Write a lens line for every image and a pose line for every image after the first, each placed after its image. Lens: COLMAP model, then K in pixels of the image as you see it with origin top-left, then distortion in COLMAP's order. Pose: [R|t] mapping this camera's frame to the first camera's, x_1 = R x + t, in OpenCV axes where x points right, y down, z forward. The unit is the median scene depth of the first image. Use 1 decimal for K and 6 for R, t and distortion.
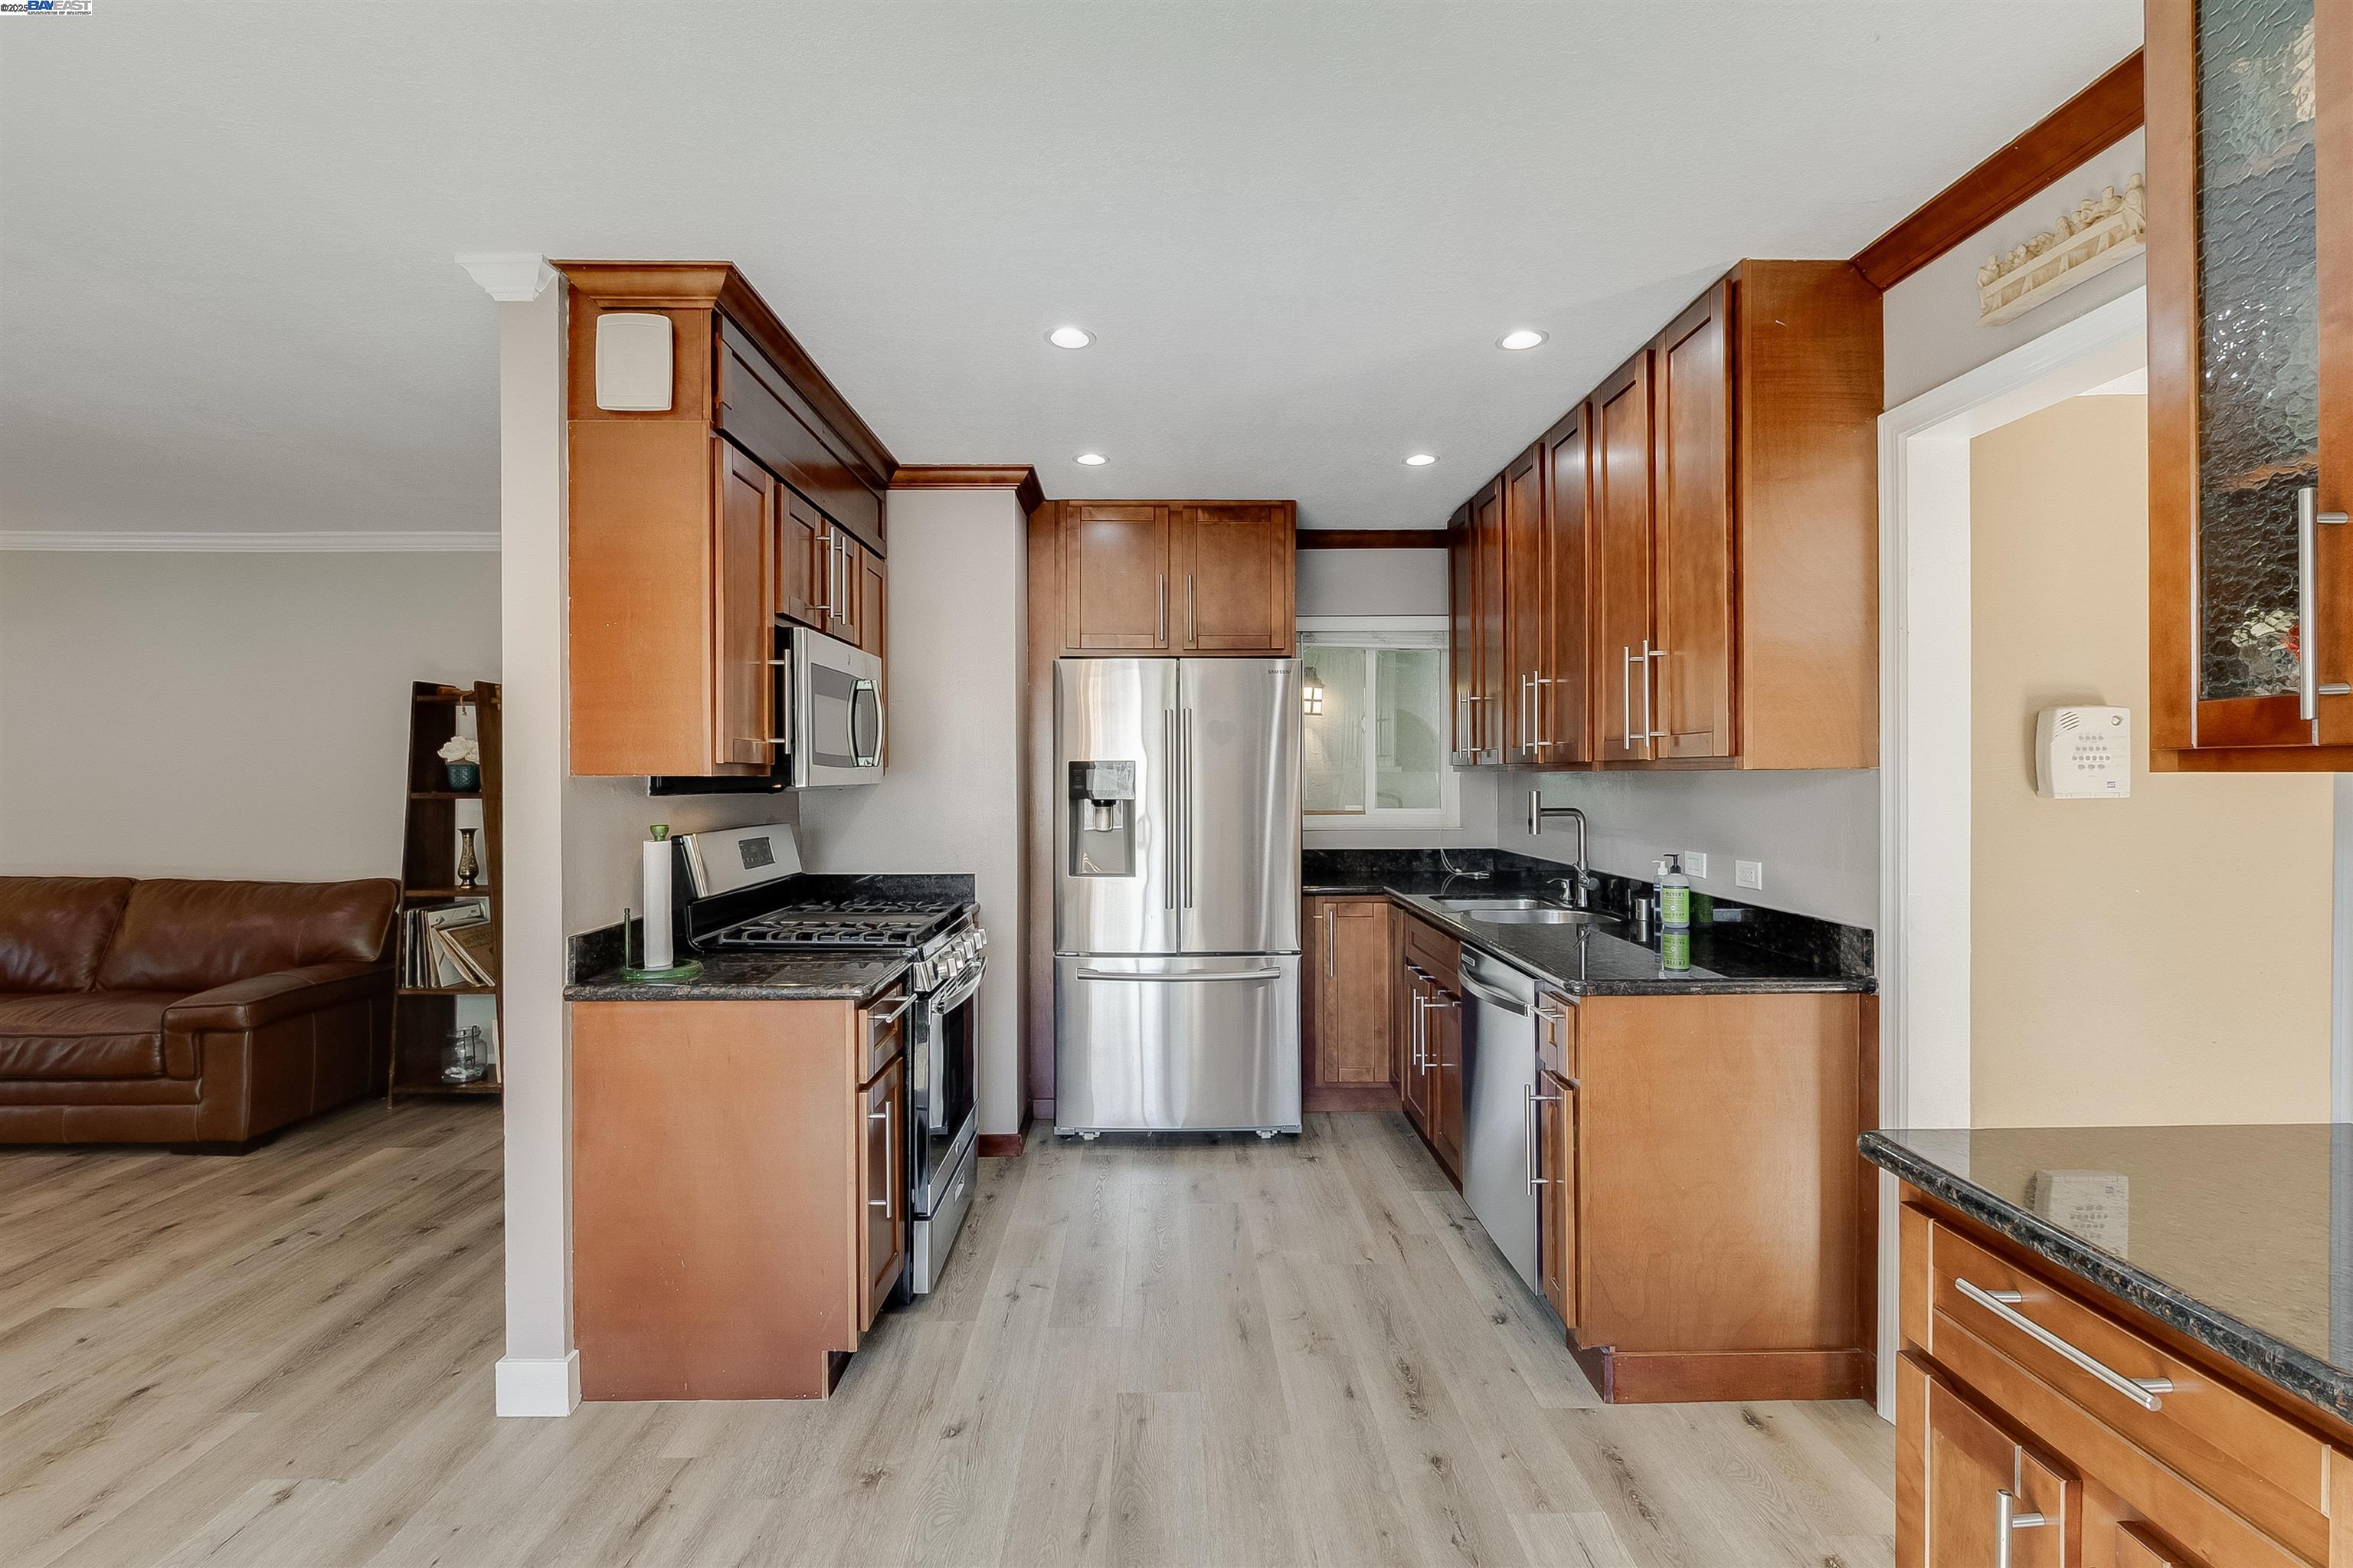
lens RADIAL K [[1099.5, 0, 1169.3], [0, 1099.5, 774.2], [0, 0, 1]] dist [-0.001843, -0.002703]
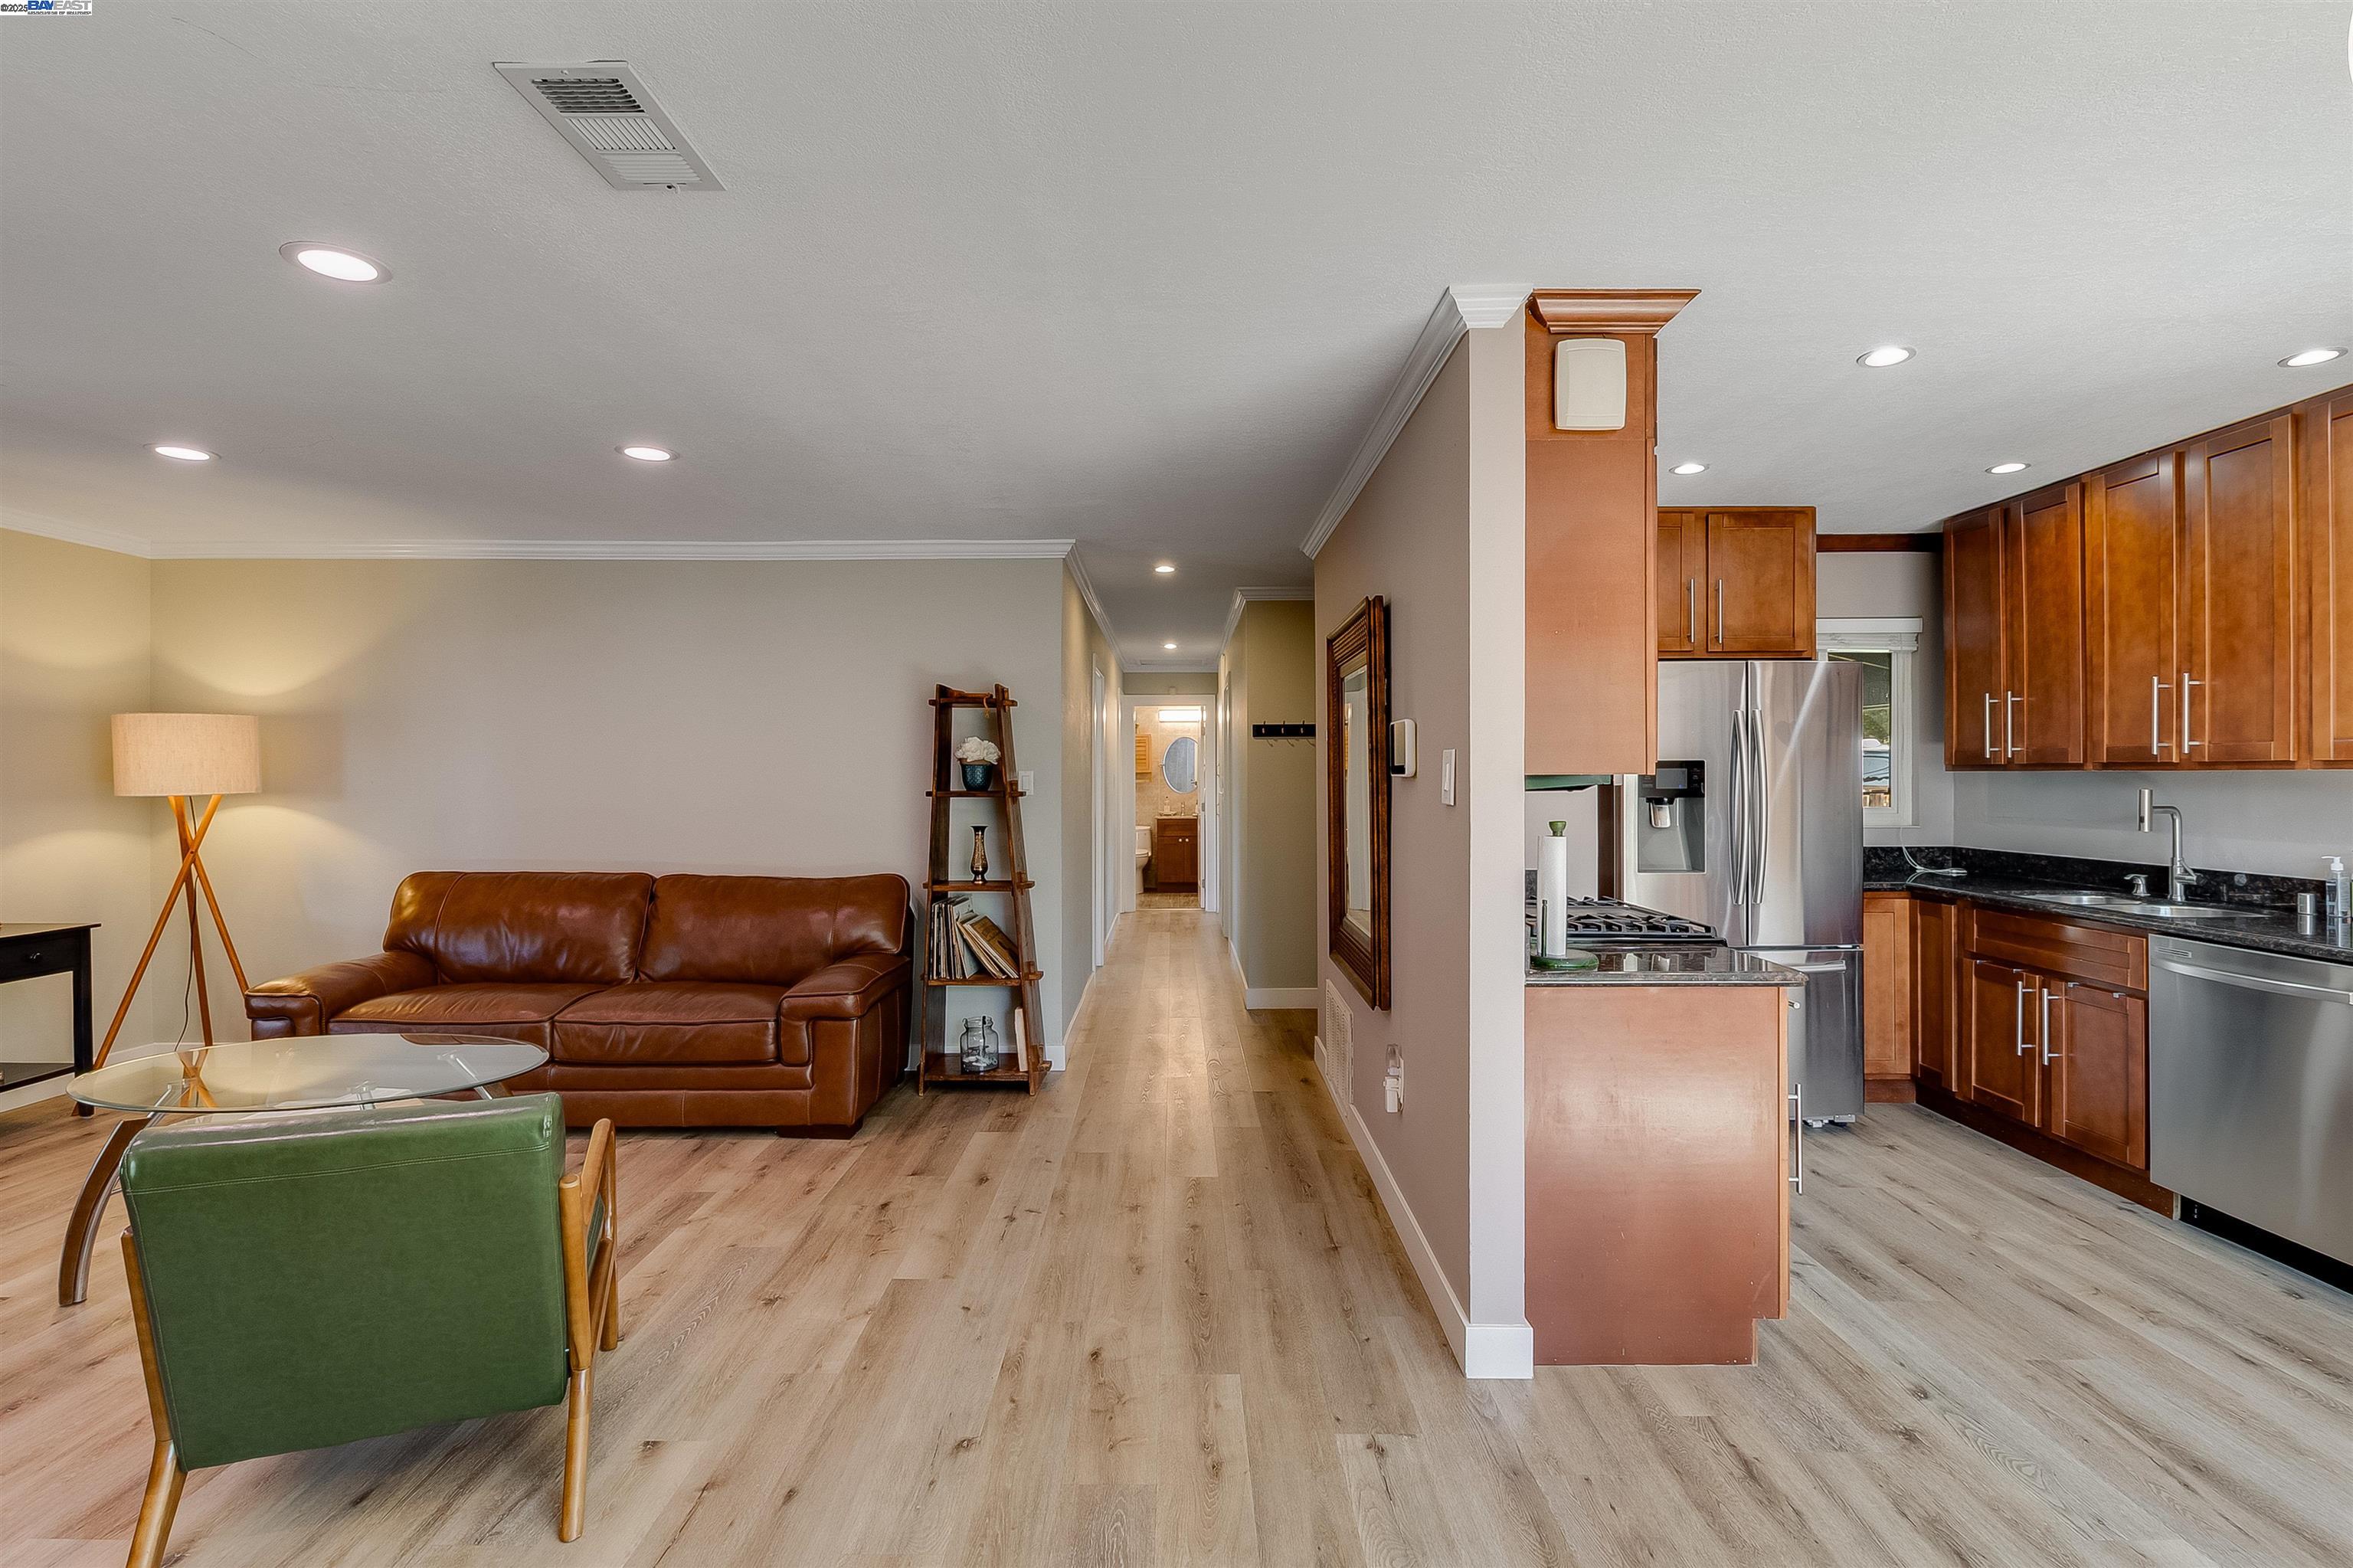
lens RADIAL K [[1097.6, 0, 1174.3], [0, 1097.6, 773.8], [0, 0, 1]] dist [-0.000816, -0.004812]
pose [[0.999793, -0.000497, -0.020319, -0.520622], [0.000514, 1.000000, 0.000832, -0.000728], [0.020319, -0.000842, 0.999793, -0.039987]]
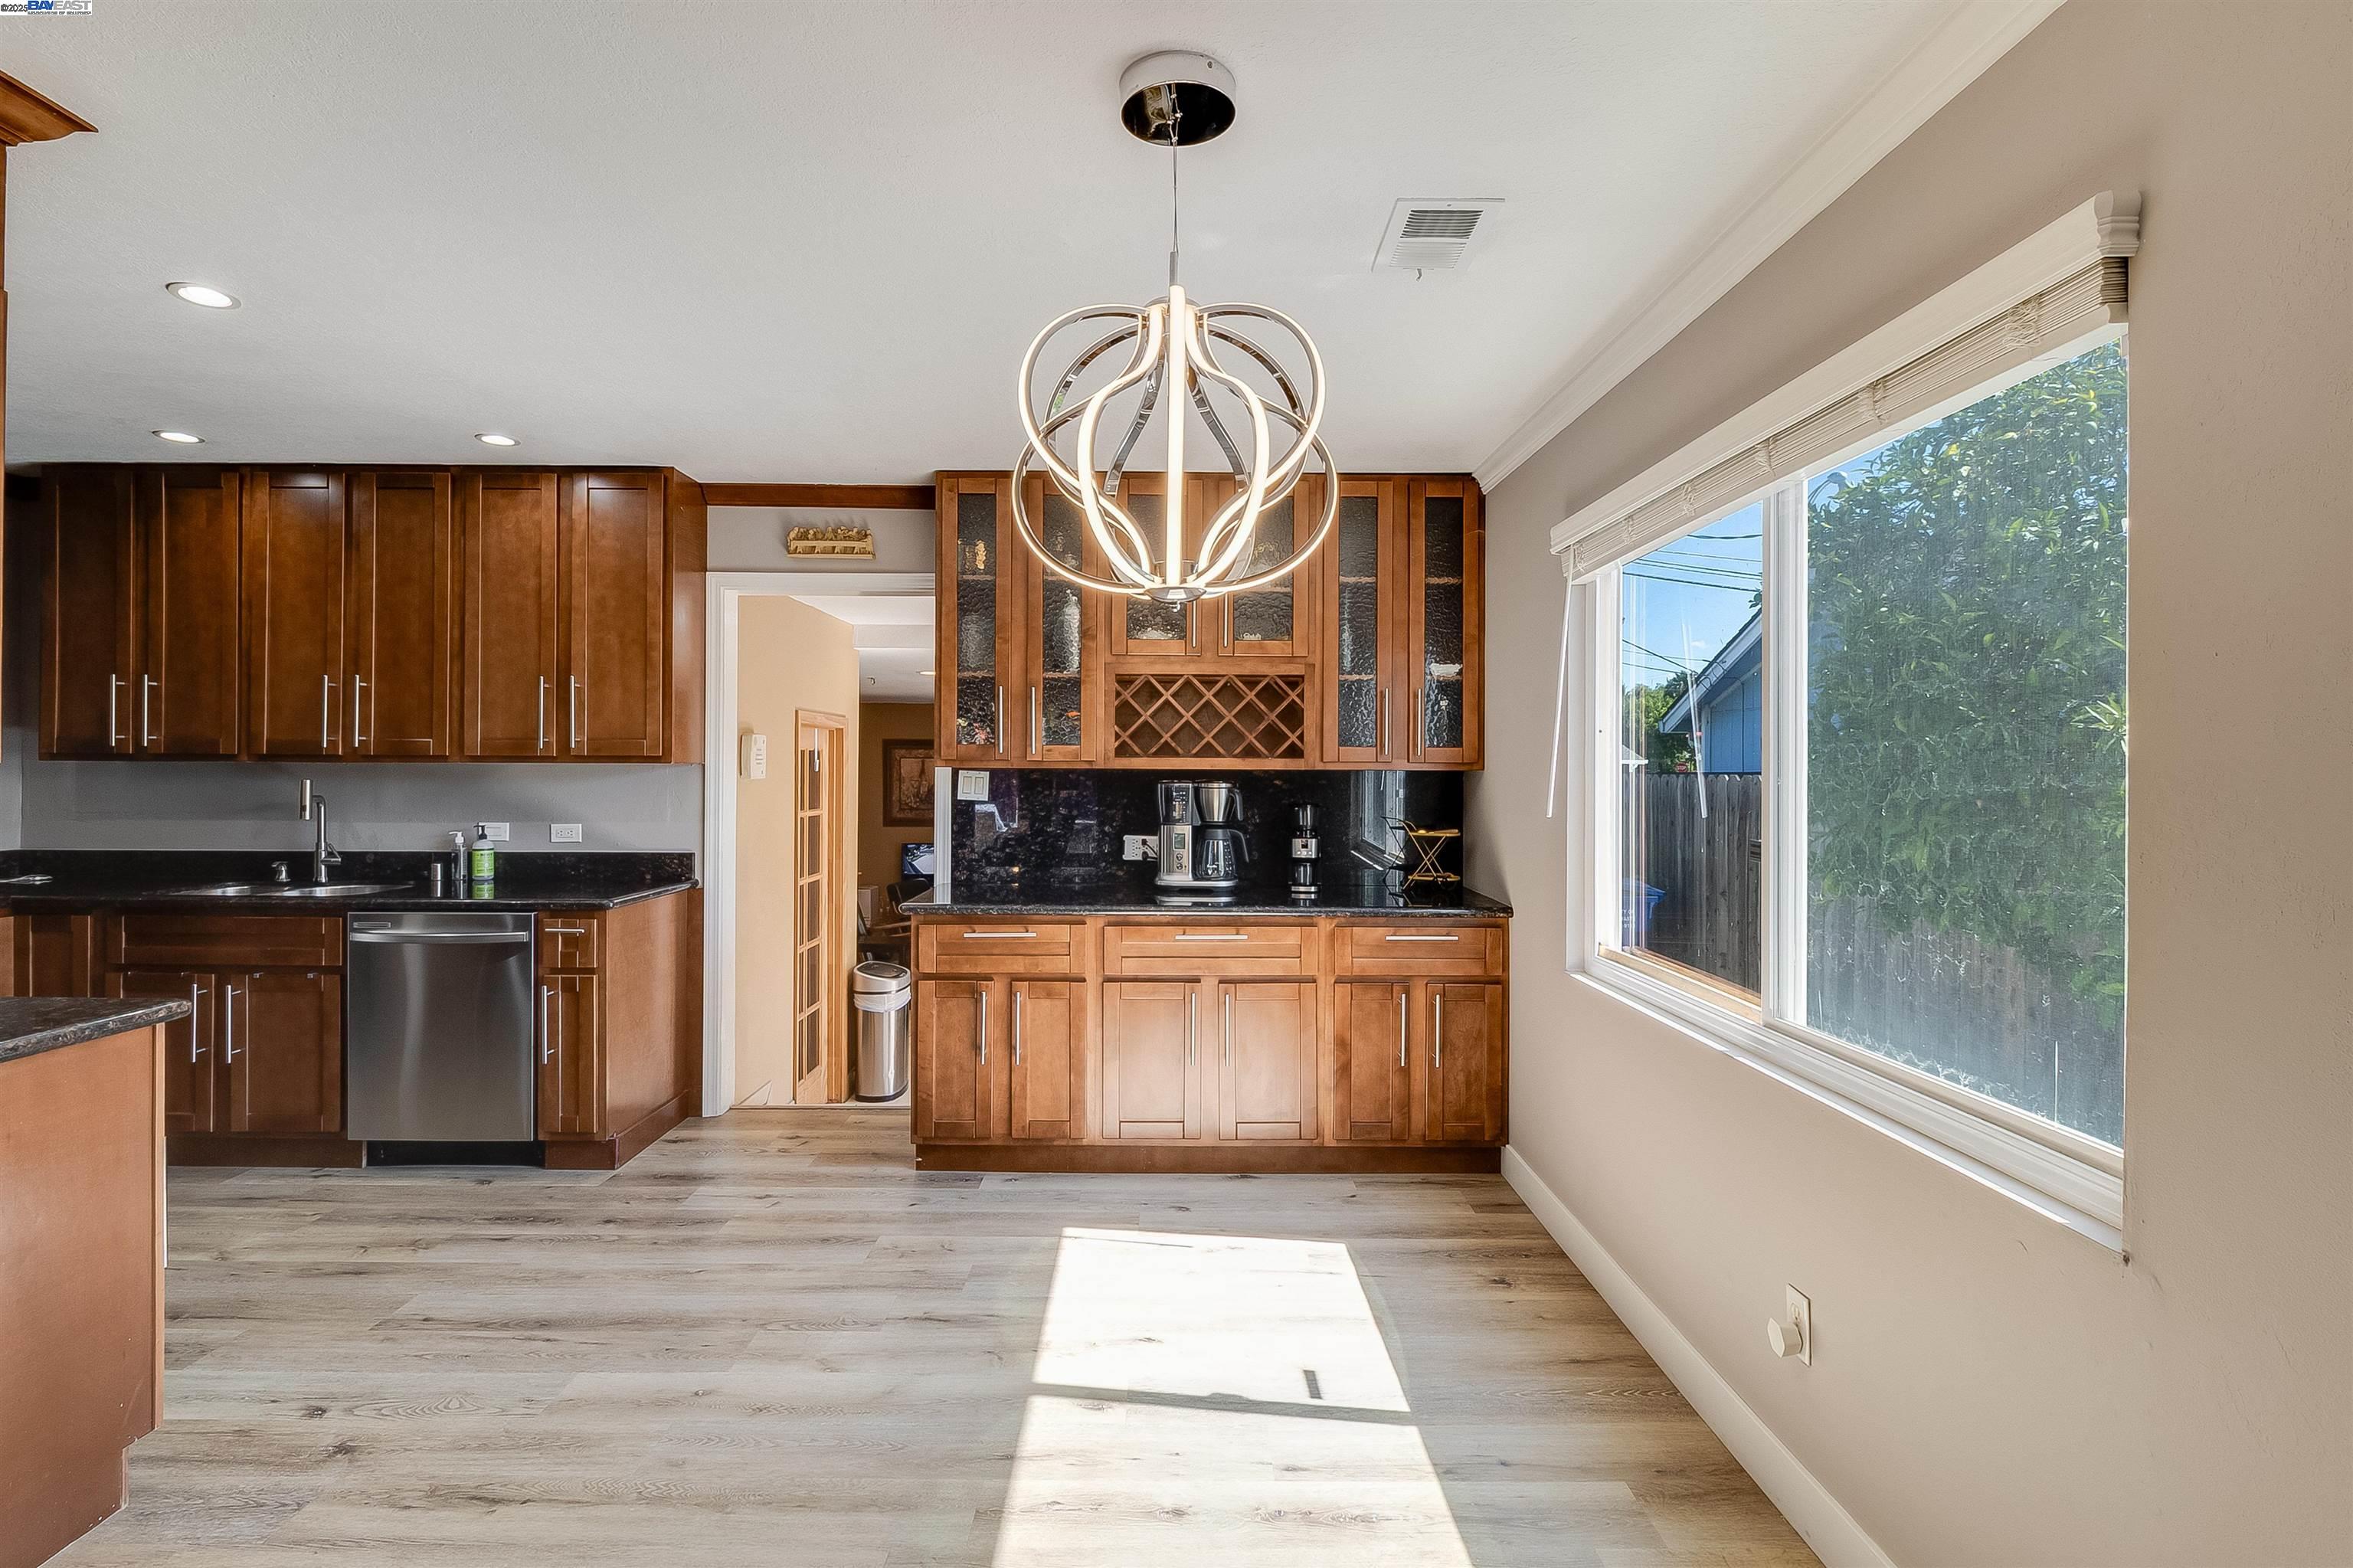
lens RADIAL K [[1097.6, 0, 1168.0], [0, 1097.6, 759.5], [0, 0, 1]] dist [-0.000816, -0.004812]
pose [[0.015132, 0.009261, 0.999843, -0.697931], [-0.005659, 0.999942, -0.009177, -0.000008], [-0.999869, -0.005520, 0.015183, 0.117197]]
